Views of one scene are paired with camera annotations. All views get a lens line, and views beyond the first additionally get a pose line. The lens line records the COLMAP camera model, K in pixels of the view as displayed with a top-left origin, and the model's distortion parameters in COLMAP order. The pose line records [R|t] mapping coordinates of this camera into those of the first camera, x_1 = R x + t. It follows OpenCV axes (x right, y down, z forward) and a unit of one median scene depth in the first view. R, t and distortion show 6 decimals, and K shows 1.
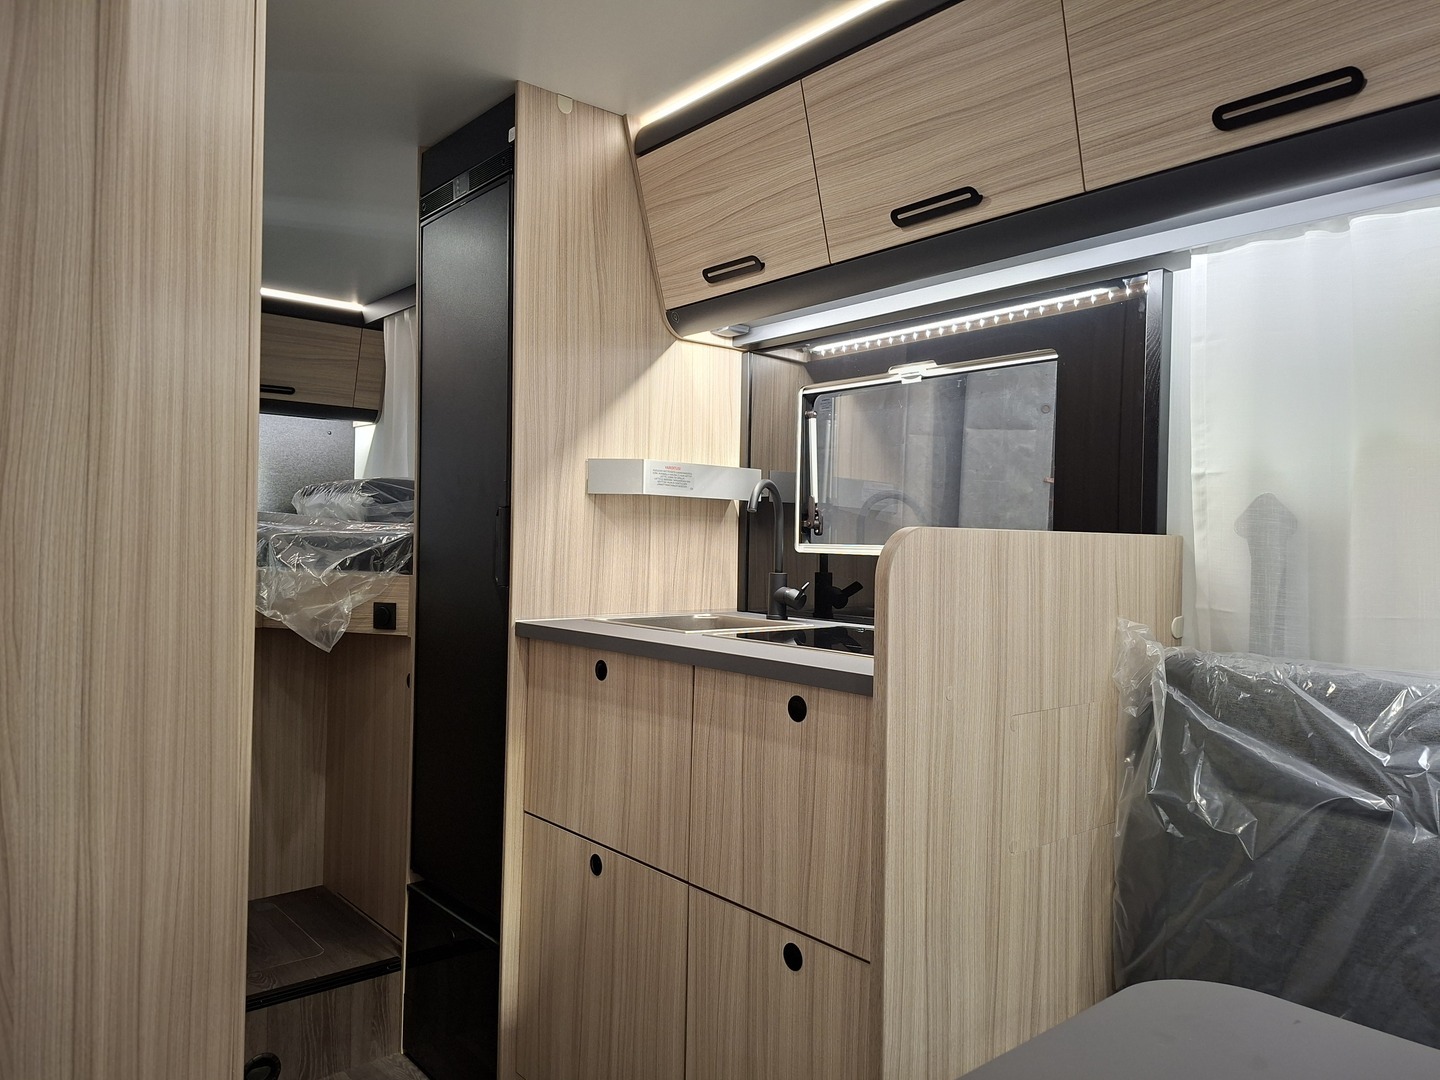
lens RADIAL K [[1014.2, 0, 722.2], [0, 1014.2, 542.0], [0, 0, 1]] dist [0.049628, -0.027248]
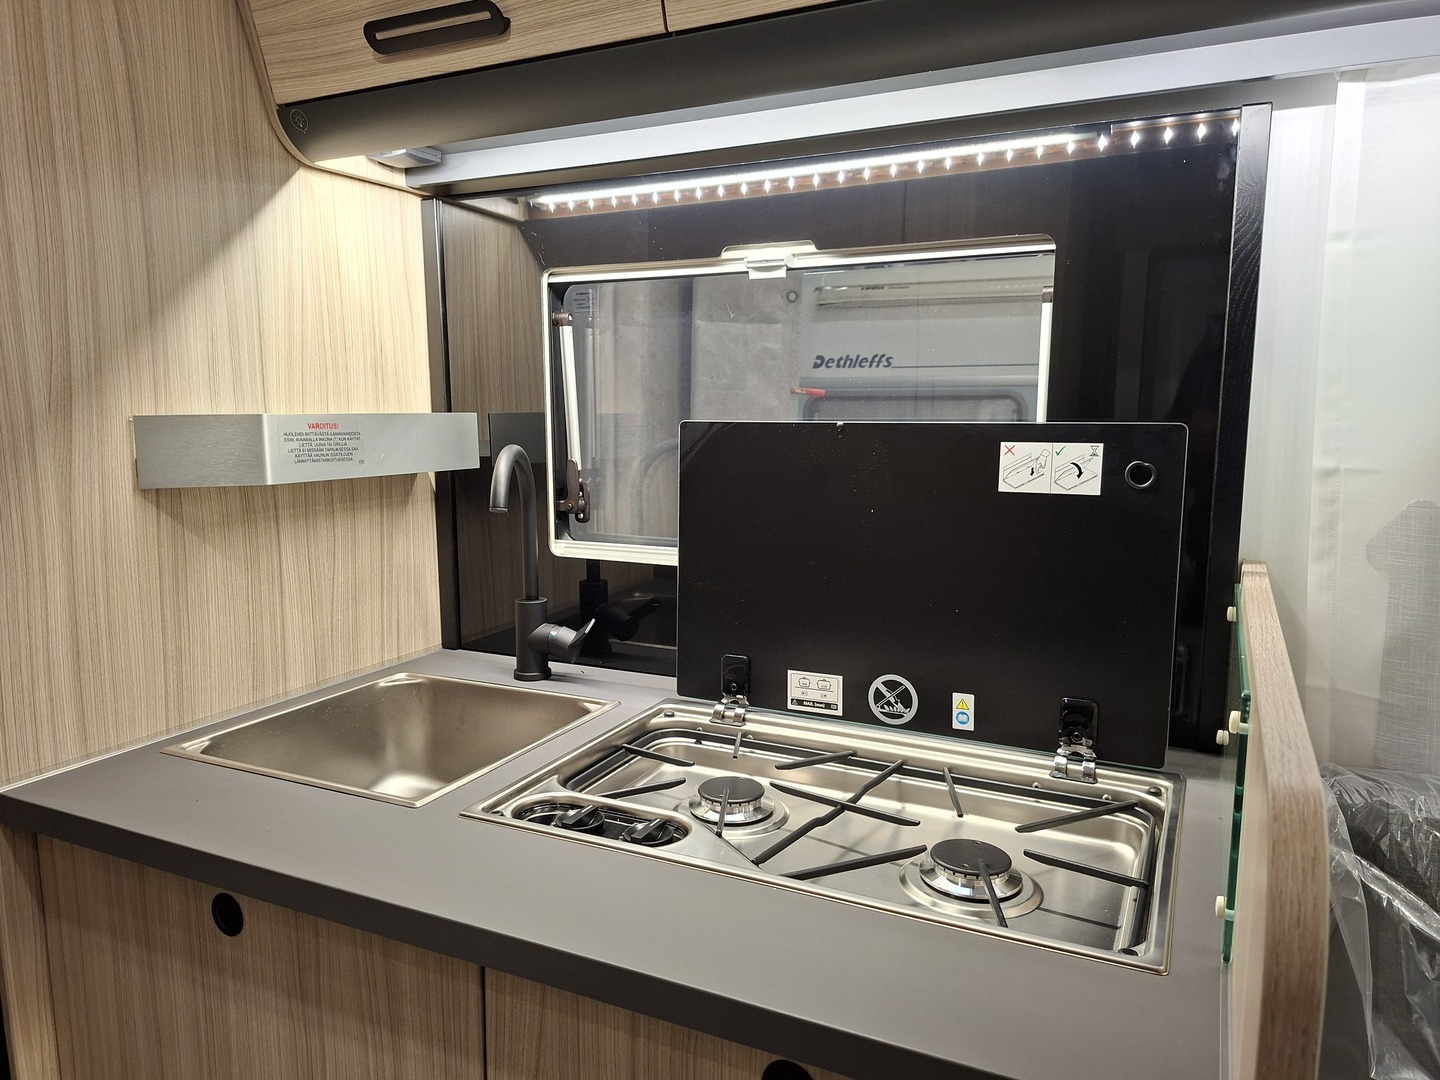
lens RADIAL K [[1014.2, 0, 722.5], [0, 1014.2, 534.0], [0, 0, 1]] dist [0.049628, -0.027248]
pose [[0.912359, -0.072525, 0.402916, -0.072872], [0.017540, 0.990204, 0.138520, -0.081036], [-0.409015, -0.119313, 0.904694, 0.409616]]
